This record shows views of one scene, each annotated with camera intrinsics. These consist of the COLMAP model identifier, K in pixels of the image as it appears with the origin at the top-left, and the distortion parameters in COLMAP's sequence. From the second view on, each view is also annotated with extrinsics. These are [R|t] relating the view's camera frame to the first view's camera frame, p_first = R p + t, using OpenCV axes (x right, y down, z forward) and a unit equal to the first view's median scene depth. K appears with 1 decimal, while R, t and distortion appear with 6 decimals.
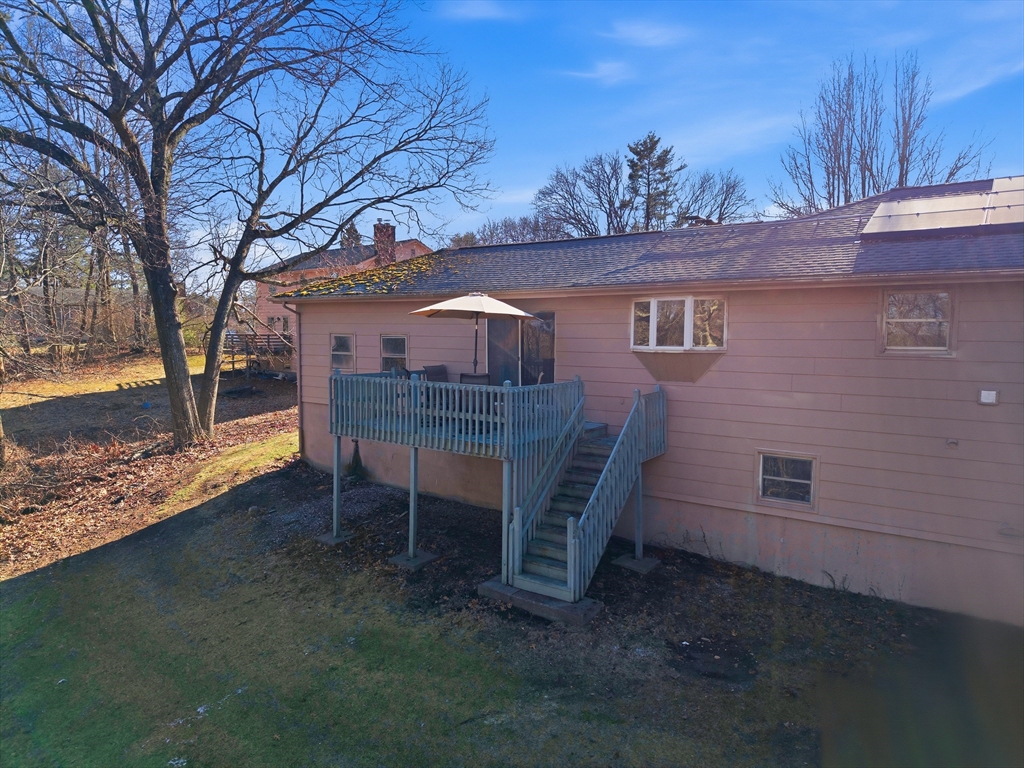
lens RADIAL K [[684.8, 0, 507.6], [0, 684.8, 385.1], [0, 0, 1]] dist [0.041840, -0.032637]
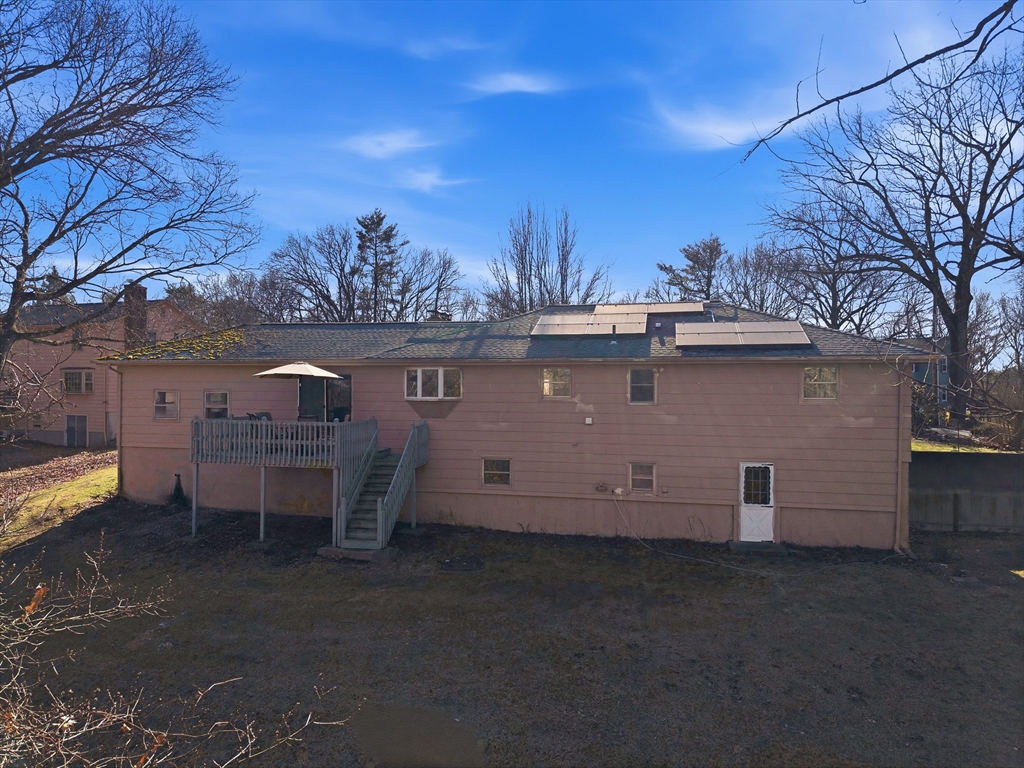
lens RADIAL K [[684.8, 0, 507.6], [0, 684.8, 385.1], [0, 0, 1]] dist [0.041840, -0.032637]
pose [[0.920154, 0.000380, 0.391556, -0.193582], [0.030888, 0.996813, -0.073555, 0.034398], [-0.390336, 0.079776, 0.917210, -0.480552]]
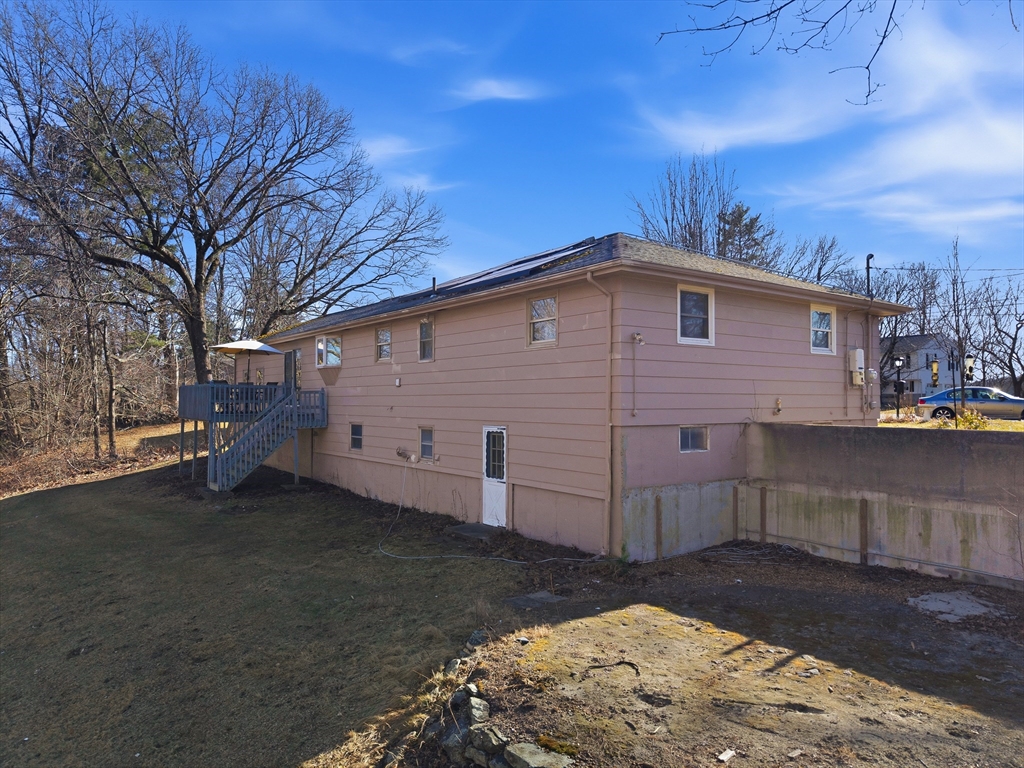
lens RADIAL K [[684.8, 0, 507.6], [0, 684.8, 385.1], [0, 0, 1]] dist [0.041840, -0.032637]
pose [[0.952031, -0.009159, -0.305863, 1.032832], [-0.022625, 0.994709, -0.100211, 0.135744], [0.305163, 0.102324, 0.946787, -0.437673]]
